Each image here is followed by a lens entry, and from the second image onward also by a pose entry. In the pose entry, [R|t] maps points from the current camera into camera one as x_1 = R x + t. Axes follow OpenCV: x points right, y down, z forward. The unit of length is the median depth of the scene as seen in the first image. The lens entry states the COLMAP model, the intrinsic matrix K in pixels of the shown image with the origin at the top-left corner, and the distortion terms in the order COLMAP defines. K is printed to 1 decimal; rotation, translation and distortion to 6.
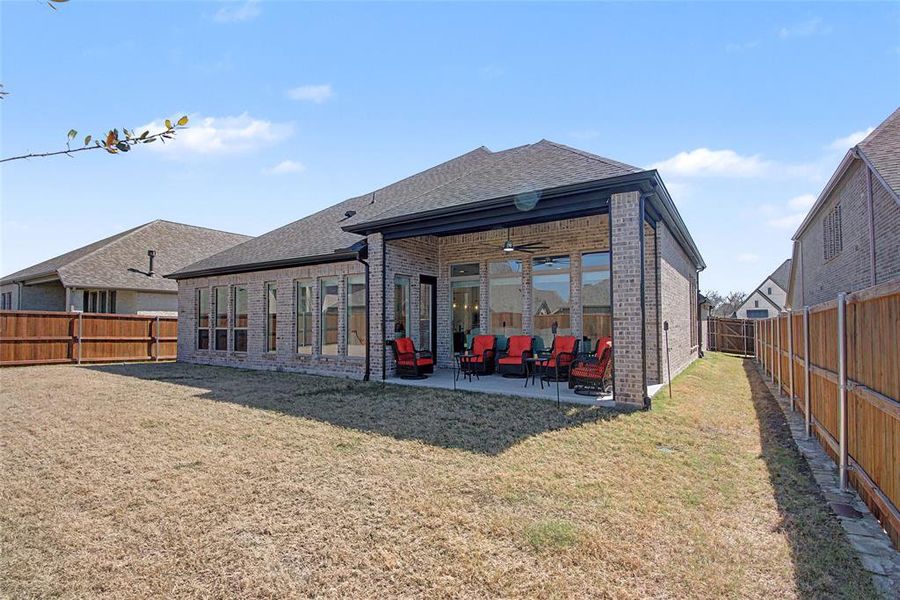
lens RADIAL K [[426.3, 0, 453.1], [0, 426.3, 304.1], [0, 0, 1]] dist [0.053932, -0.033432]
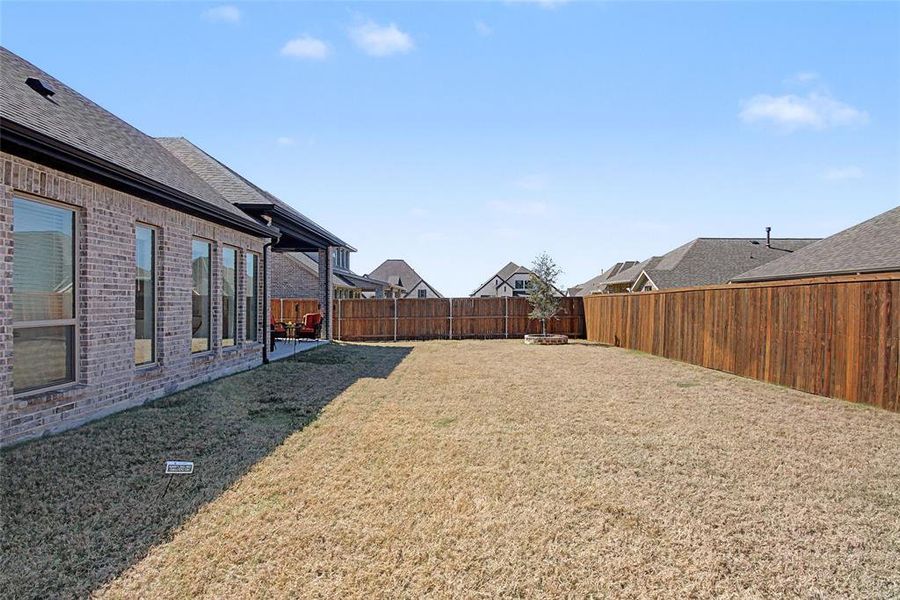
lens RADIAL K [[426.3, 0, 453.1], [0, 426.3, 304.1], [0, 0, 1]] dist [0.053932, -0.033432]
pose [[-0.554810, -0.004262, 0.831966, -1.254788], [-0.040285, 0.998952, -0.021747, 0.044453], [-0.831001, -0.045581, -0.554400, 1.179905]]
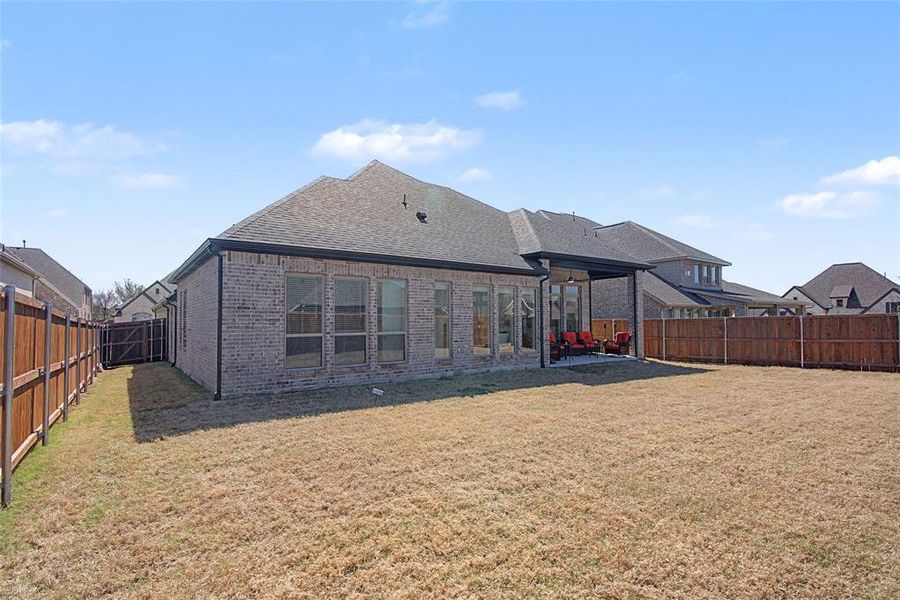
lens RADIAL K [[426.3, 0, 453.1], [0, 426.3, 304.1], [0, 0, 1]] dist [0.053932, -0.033432]
pose [[0.349557, 0.037931, 0.936147, -1.543052], [-0.037643, 0.998942, -0.026420, 0.024074], [-0.936159, -0.026005, 0.350615, 0.785663]]
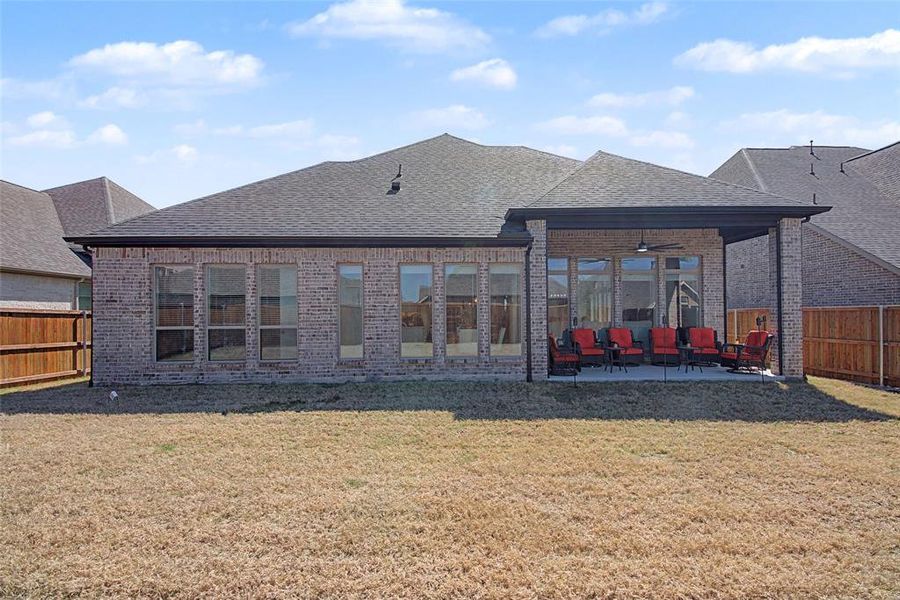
lens RADIAL K [[426.3, 0, 453.1], [0, 426.3, 304.1], [0, 0, 1]] dist [0.053932, -0.033432]
pose [[0.820404, 0.006081, 0.571752, -0.844437], [-0.019845, 0.999644, 0.017843, 0.001606], [-0.571440, -0.025985, 0.820233, 0.342832]]
